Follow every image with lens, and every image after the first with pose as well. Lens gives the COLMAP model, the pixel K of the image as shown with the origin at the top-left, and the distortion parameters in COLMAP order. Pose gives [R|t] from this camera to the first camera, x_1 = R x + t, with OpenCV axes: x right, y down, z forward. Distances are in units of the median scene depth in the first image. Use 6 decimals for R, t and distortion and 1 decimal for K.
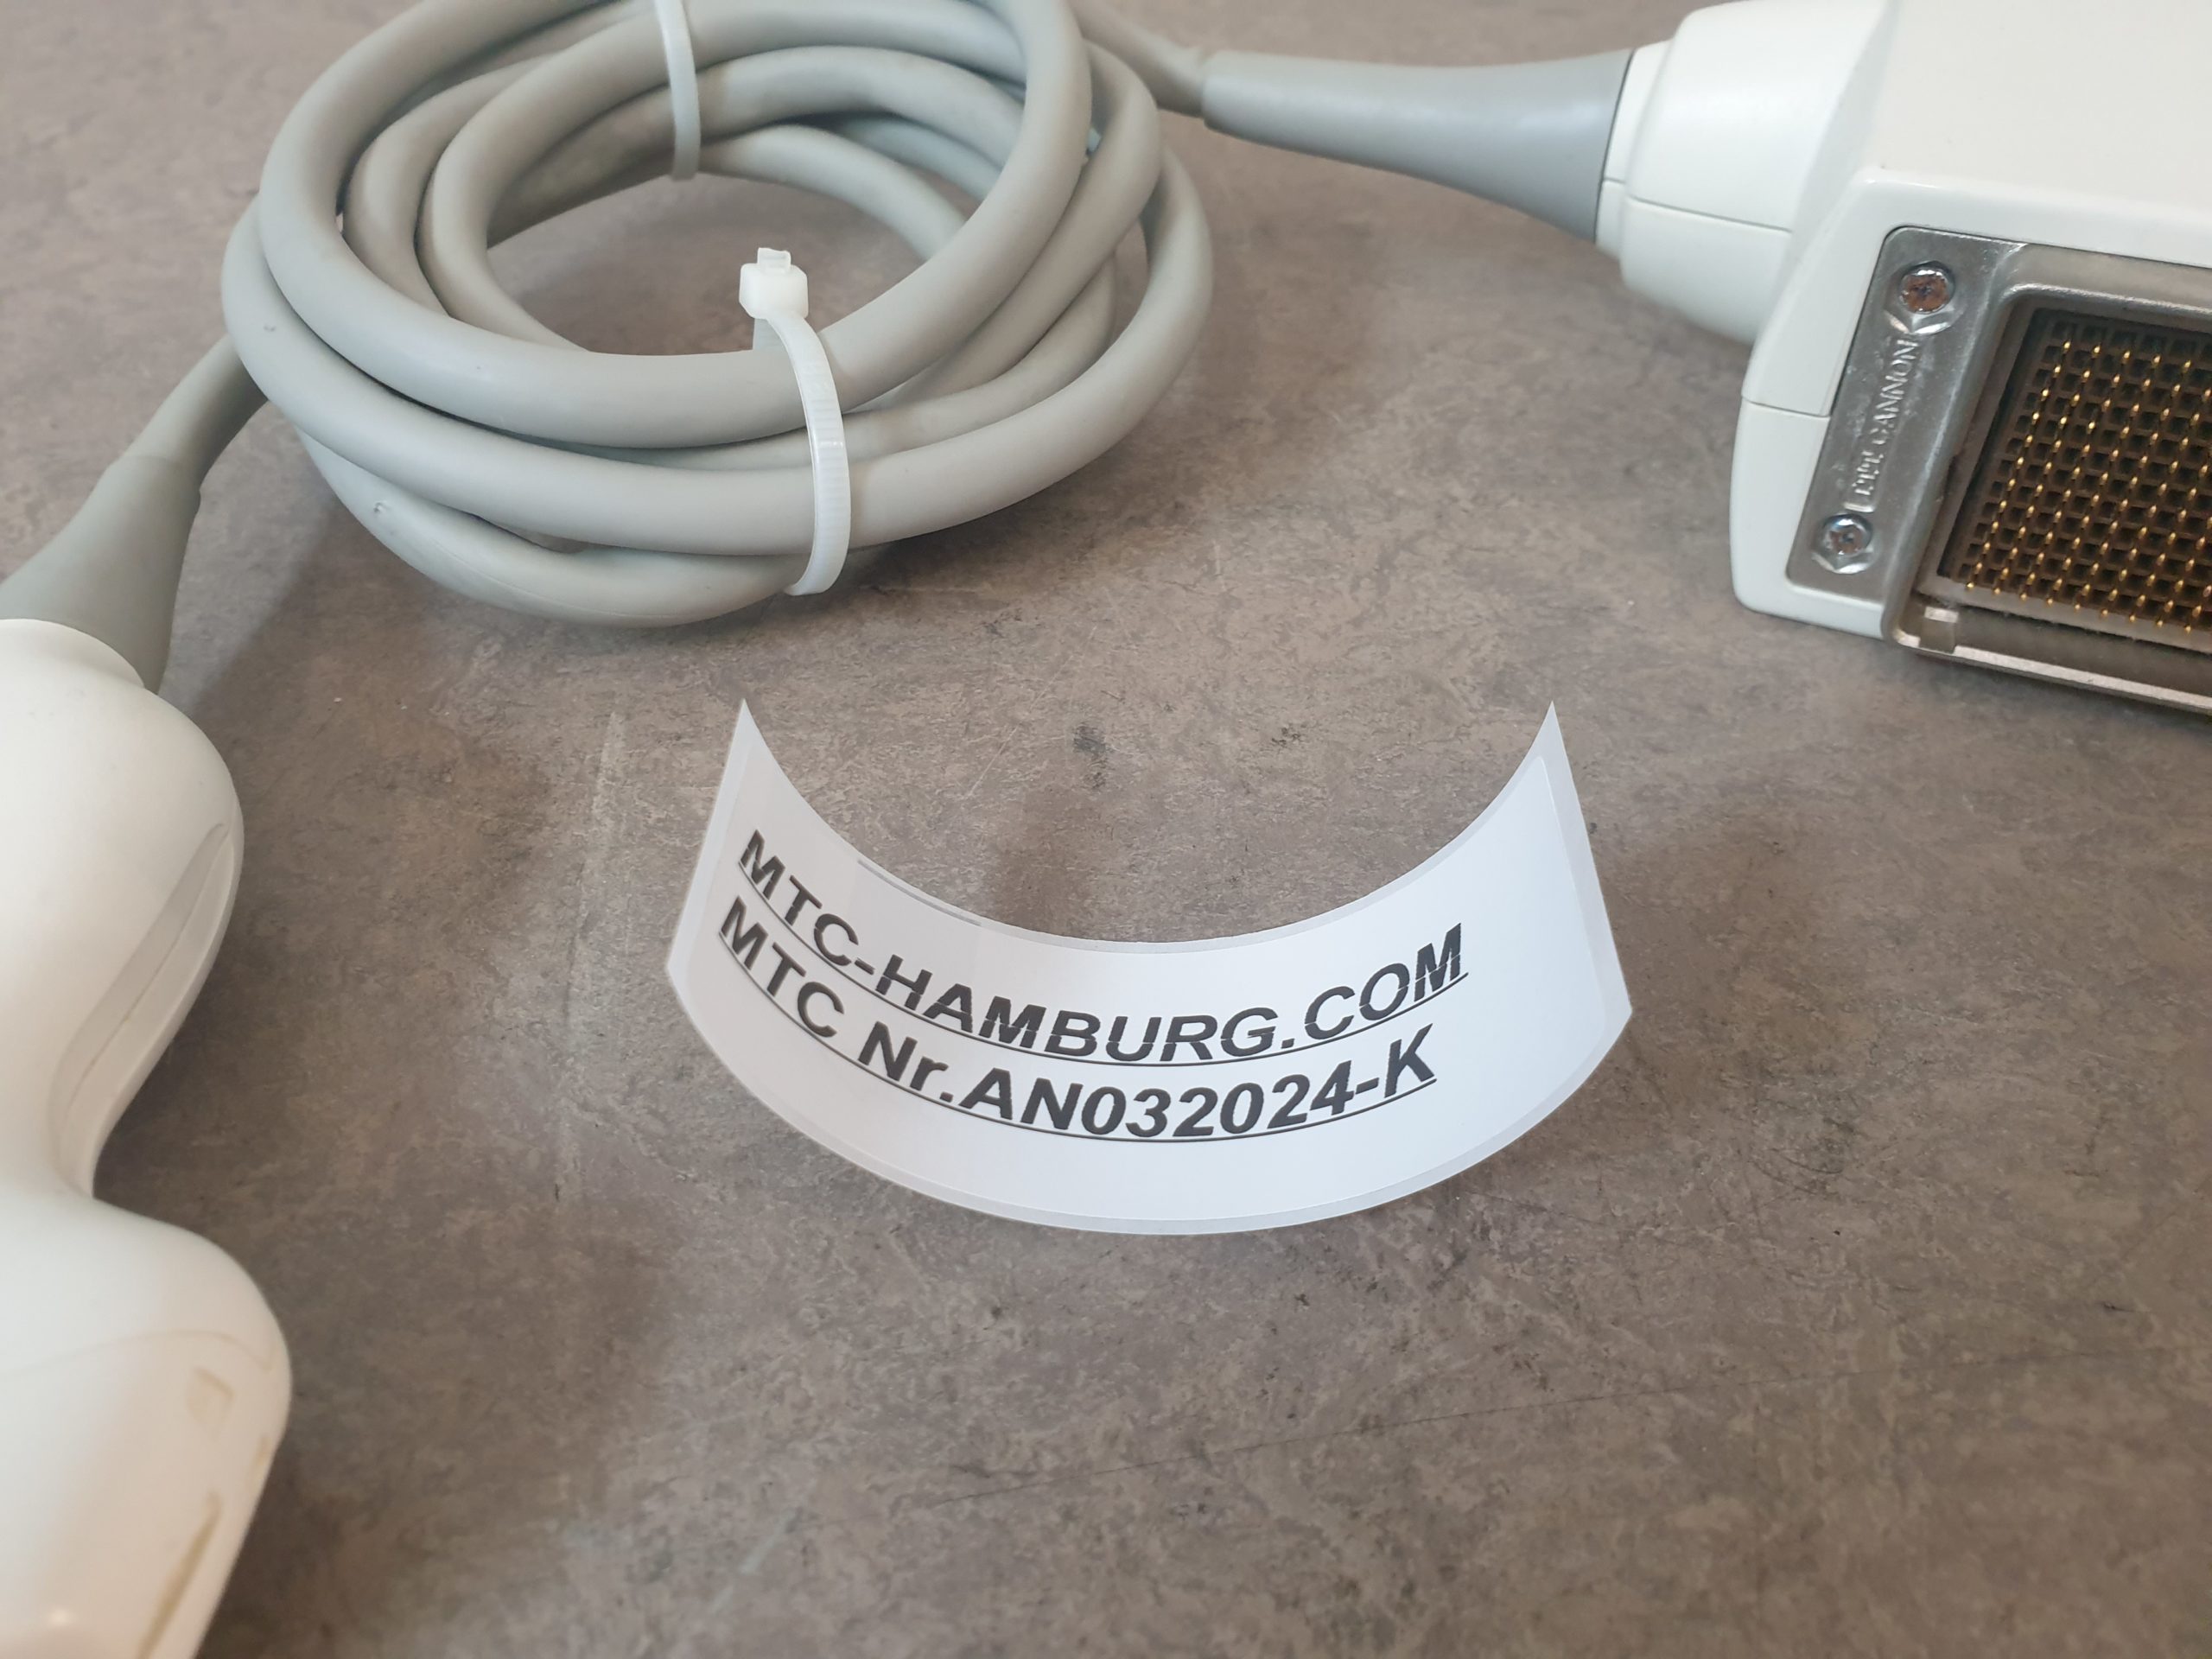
lens RADIAL K [[1772.6, 0, 1061.0], [0, 1772.6, 820.9], [0, 0, 1]] dist [-0.064949, 0.083742]
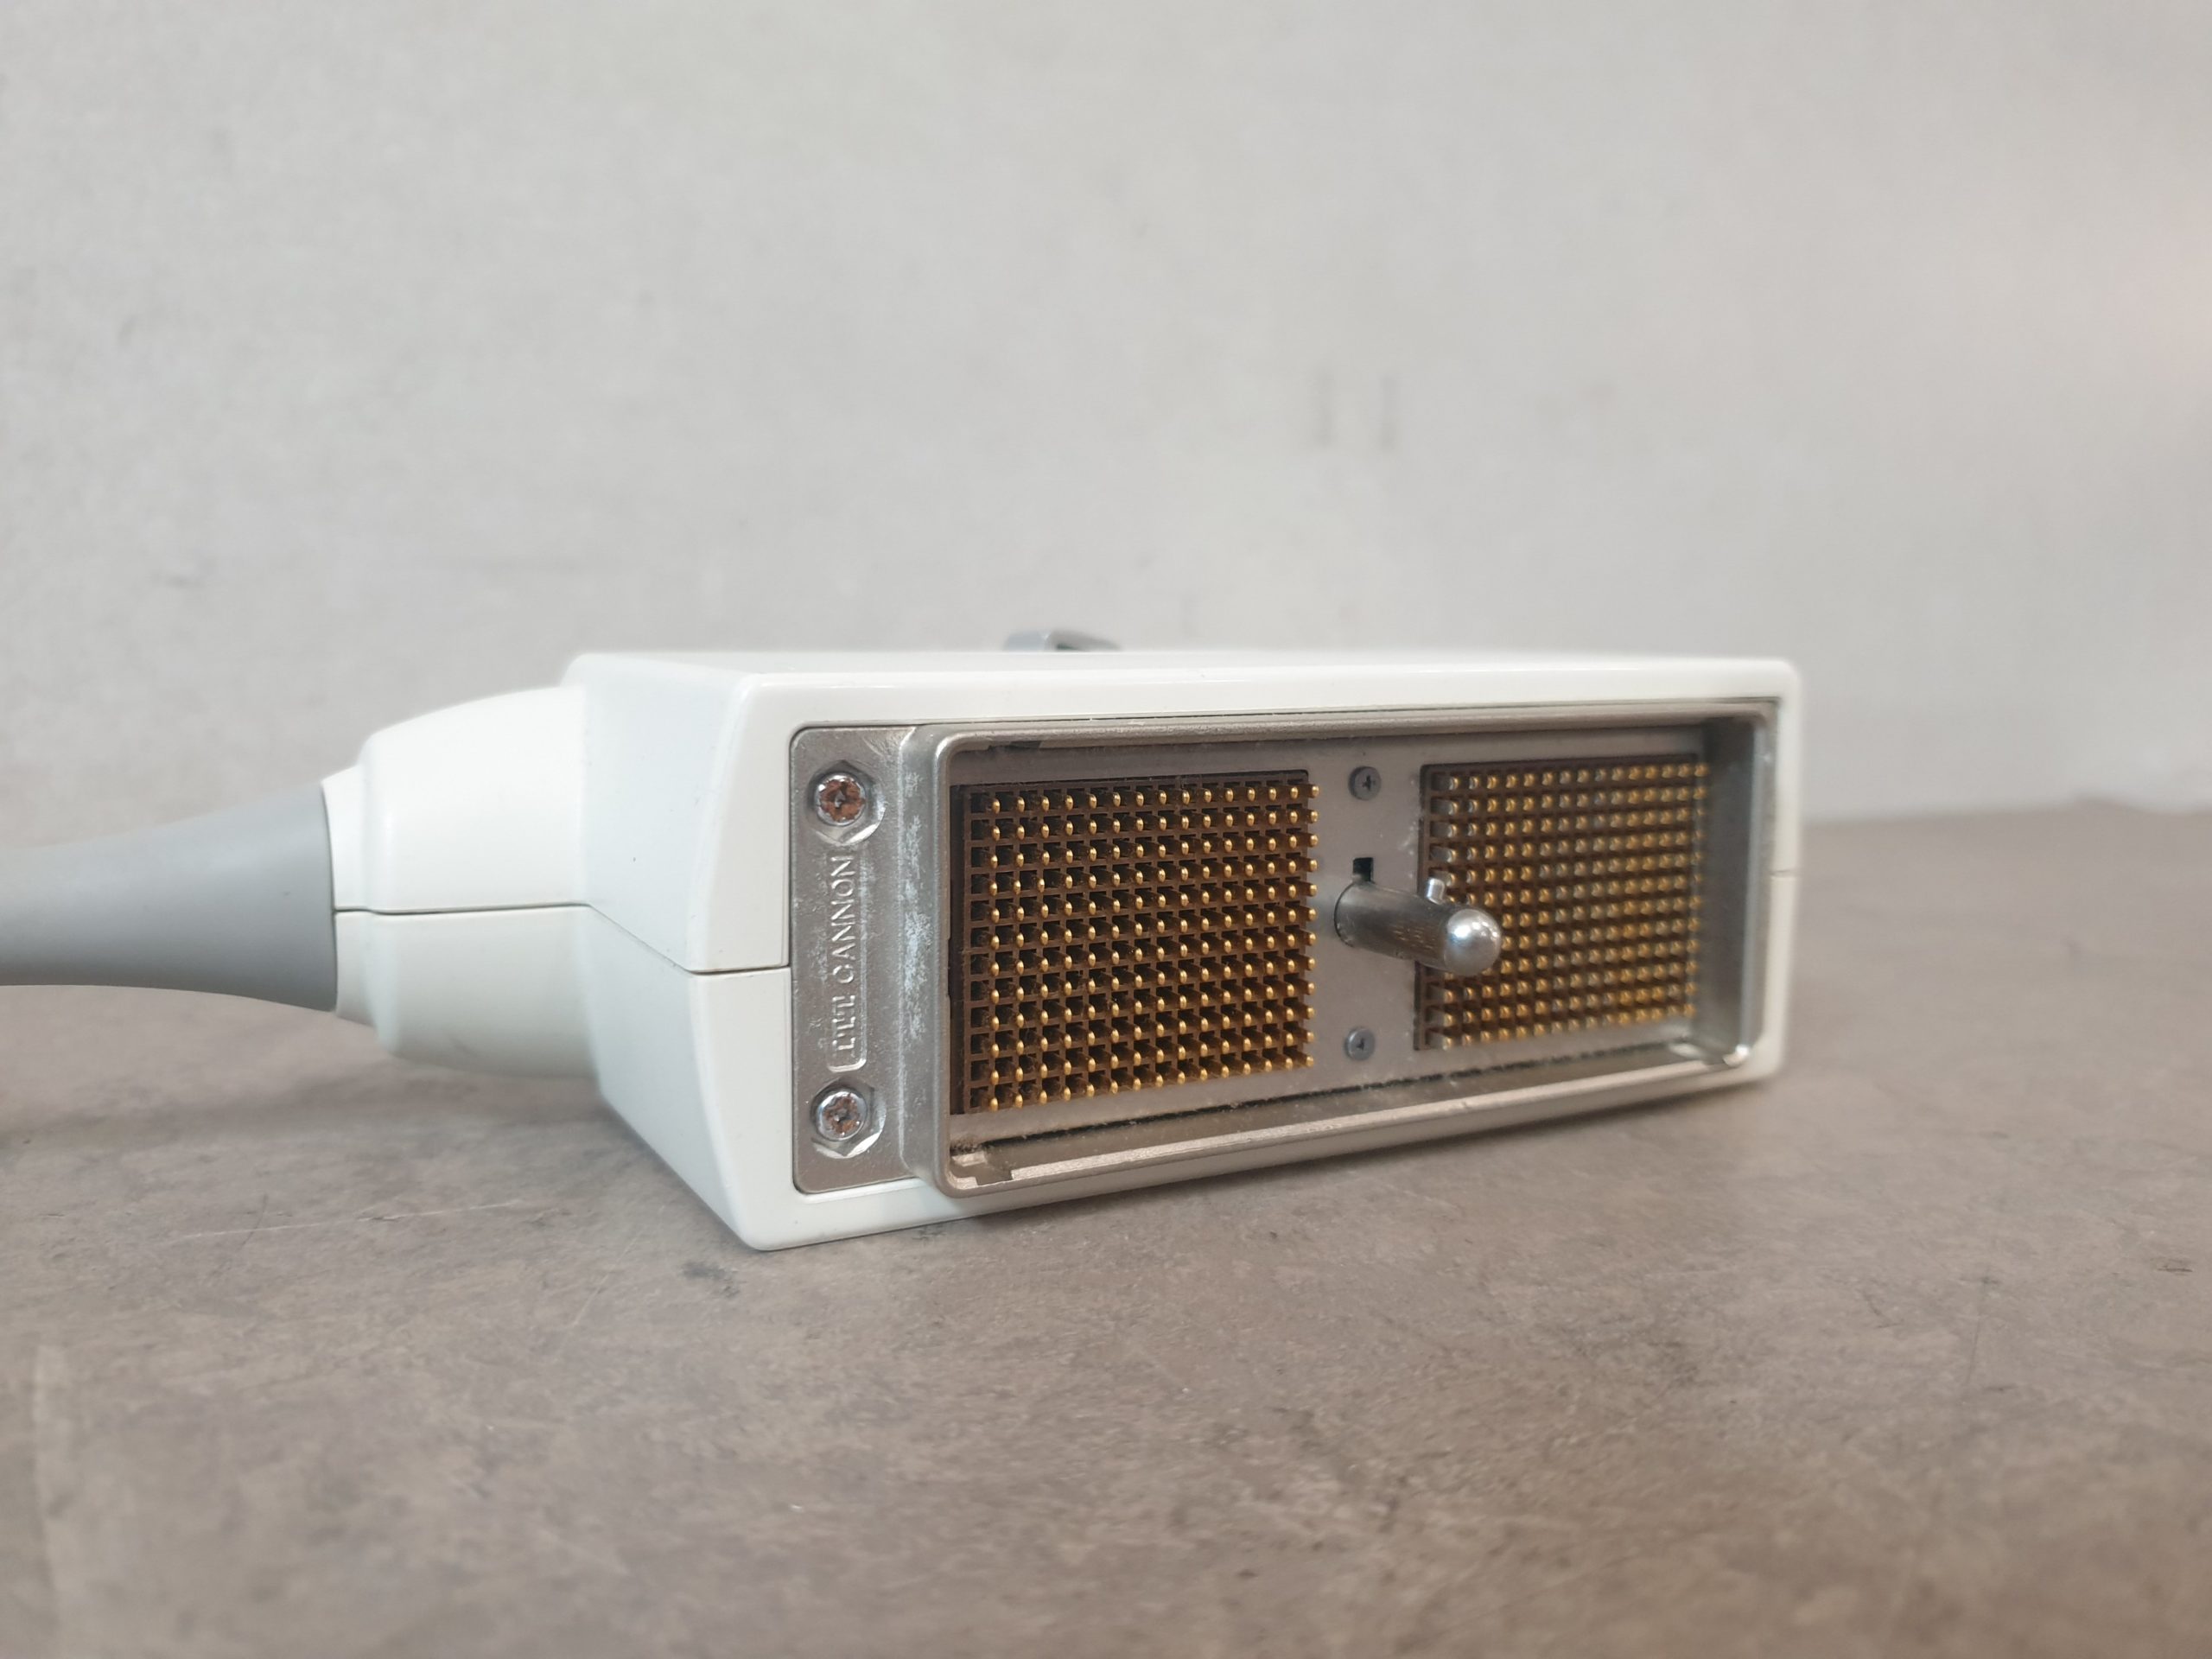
lens RADIAL K [[1815.6, 0, 1088.9], [0, 1815.6, 835.3], [0, 0, 1]] dist [-0.092864, 0.136601]
pose [[0.902982, -0.034875, 0.428260, -0.232186], [0.288820, 0.787213, -0.544867, 0.406266], [-0.318130, 0.615695, 0.720912, 0.266646]]
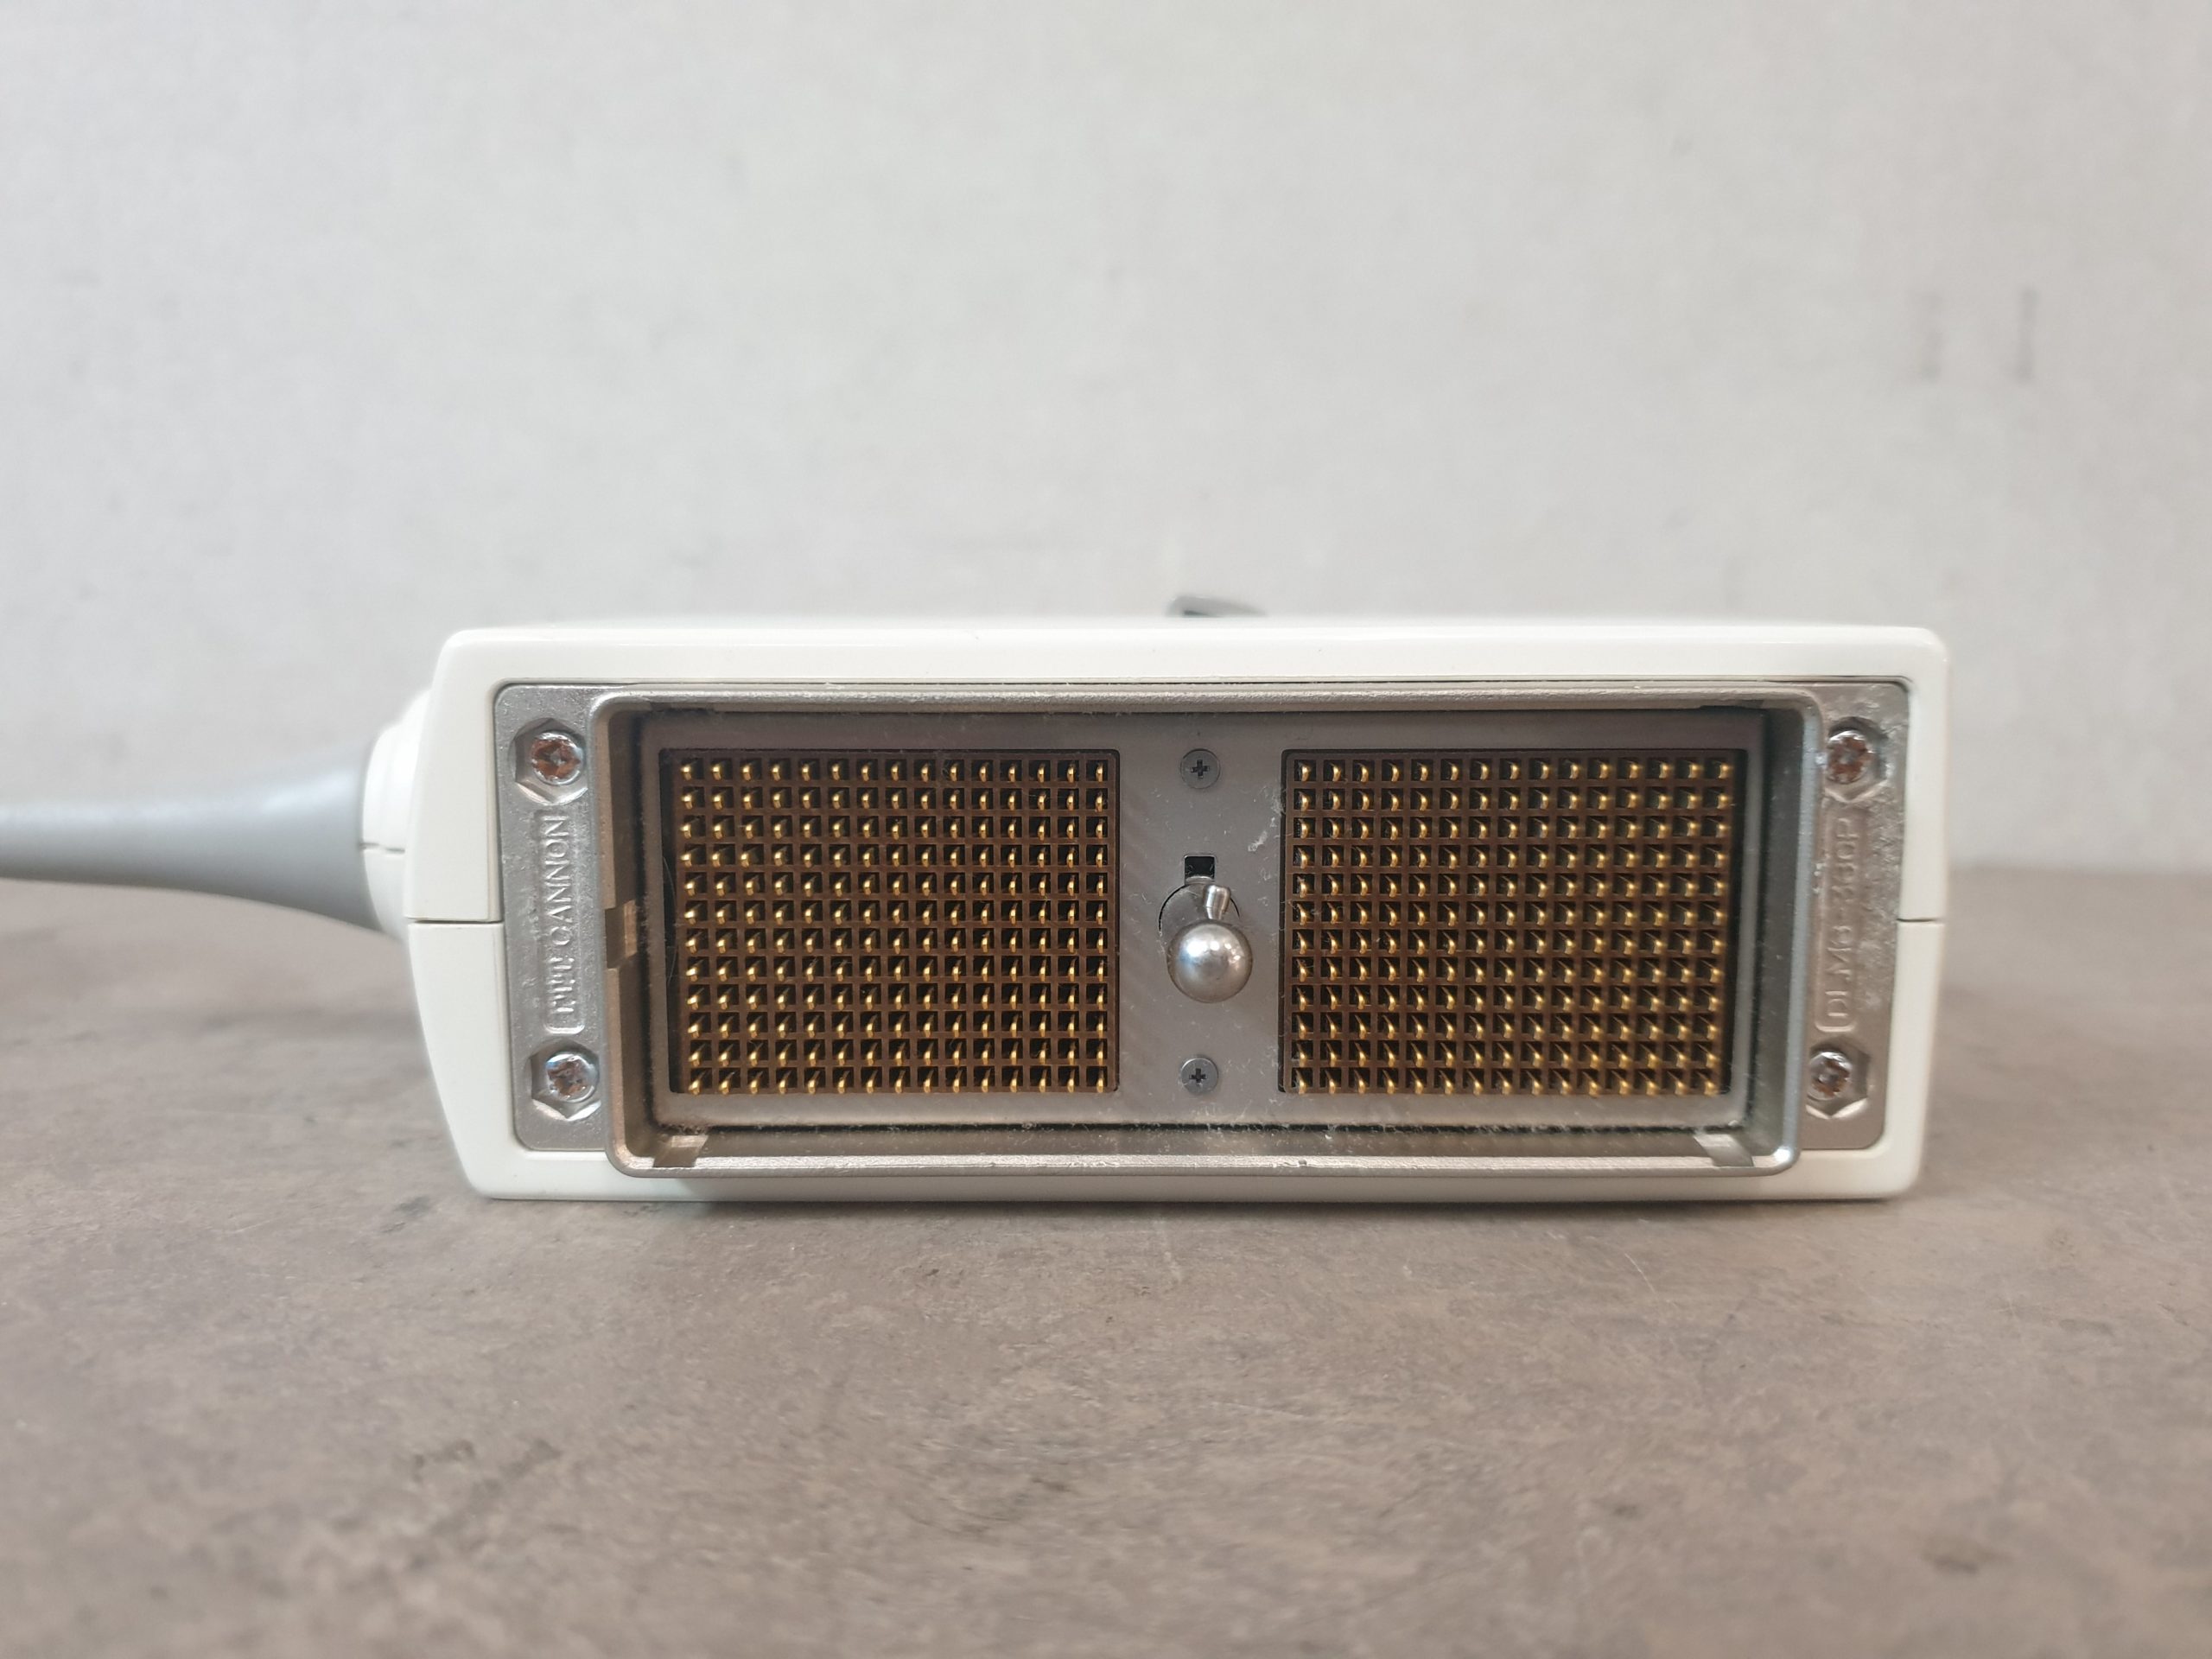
lens RADIAL K [[1815.6, 0, 1088.9], [0, 1815.6, 835.3], [0, 0, 1]] dist [-0.092864, 0.136601]
pose [[0.997864, 0.019297, -0.062404, 0.525078], [-0.052841, 0.800107, -0.597525, 0.420643], [0.038399, 0.599547, 0.799418, 0.258233]]
